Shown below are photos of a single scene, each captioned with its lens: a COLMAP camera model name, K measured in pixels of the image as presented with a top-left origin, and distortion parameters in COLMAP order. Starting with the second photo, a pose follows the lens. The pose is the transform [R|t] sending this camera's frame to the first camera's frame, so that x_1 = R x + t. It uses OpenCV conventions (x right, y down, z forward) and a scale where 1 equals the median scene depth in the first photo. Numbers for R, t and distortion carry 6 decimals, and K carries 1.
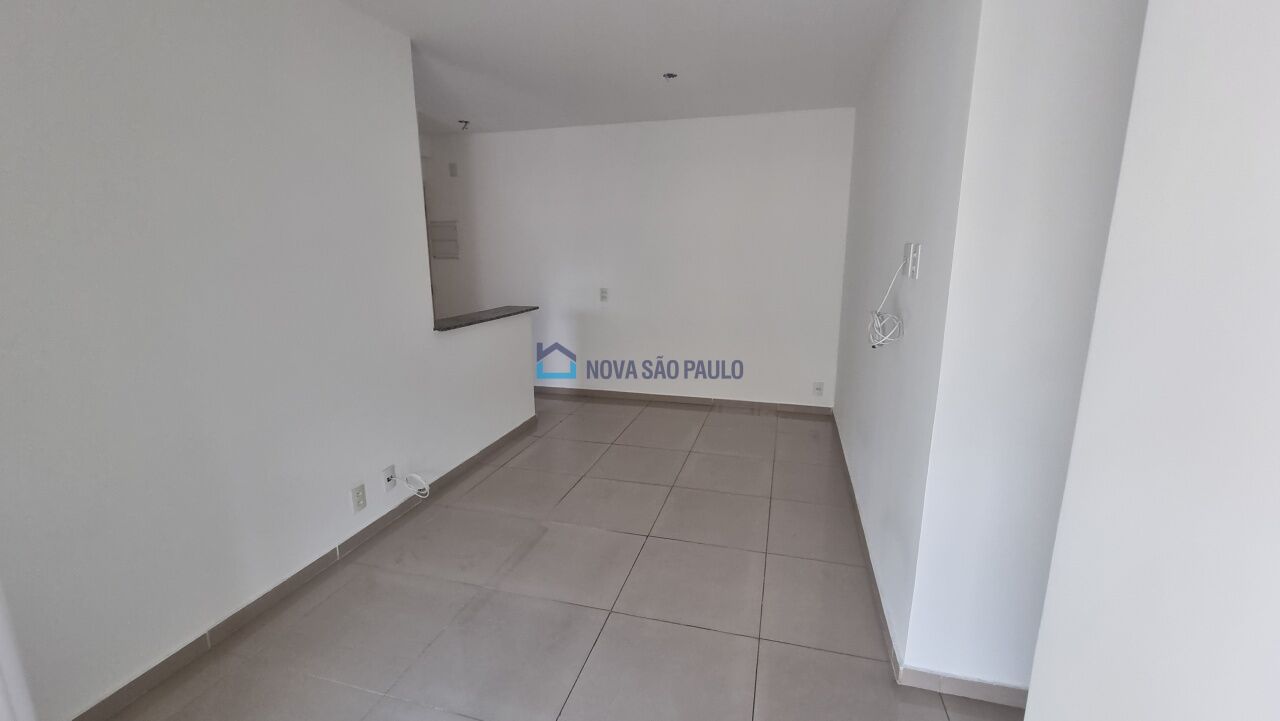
lens RADIAL K [[527.1, 0, 640.0], [0, 527.1, 360.5], [0, 0, 1]] dist [-0.000478, -0.000074]
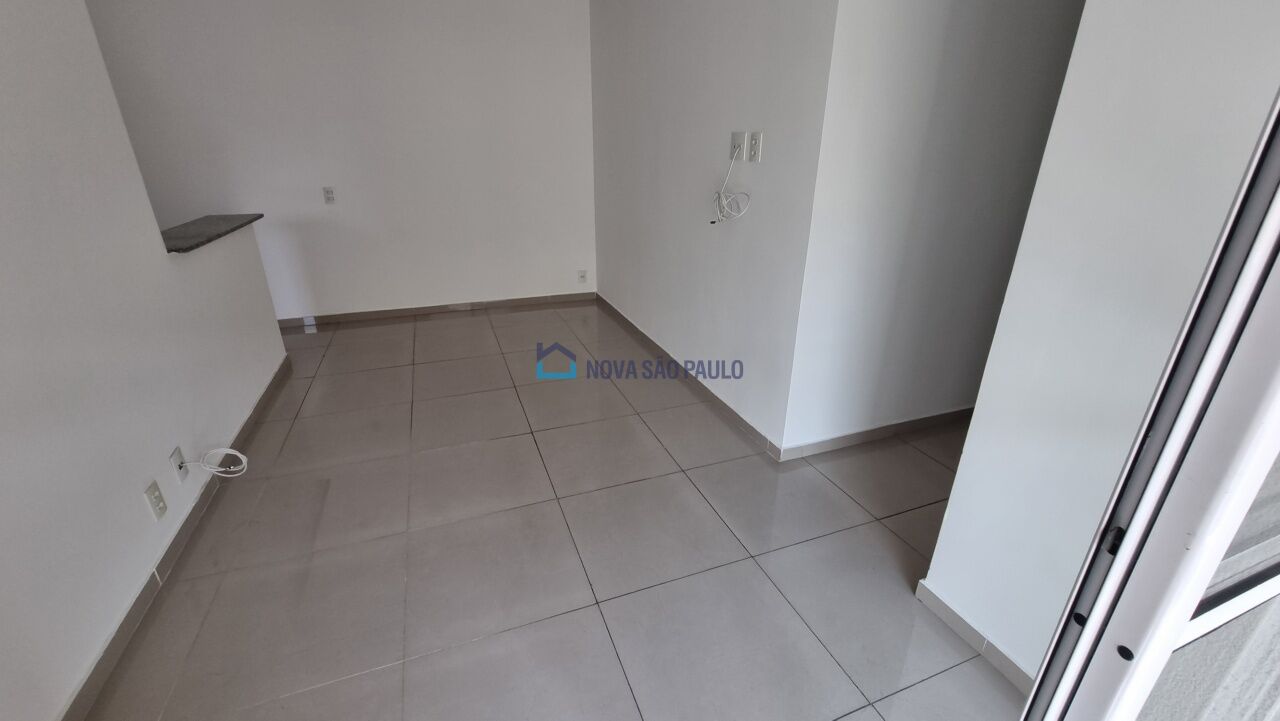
lens RADIAL K [[527.1, 0, 640.0], [0, 527.1, 360.5], [0, 0, 1]] dist [-0.000478, -0.000074]
pose [[0.804285, -0.217522, 0.553001, -0.267165], [0.113406, 0.969677, 0.216483, 0.000311], [-0.583322, -0.111401, 0.804565, 0.055497]]
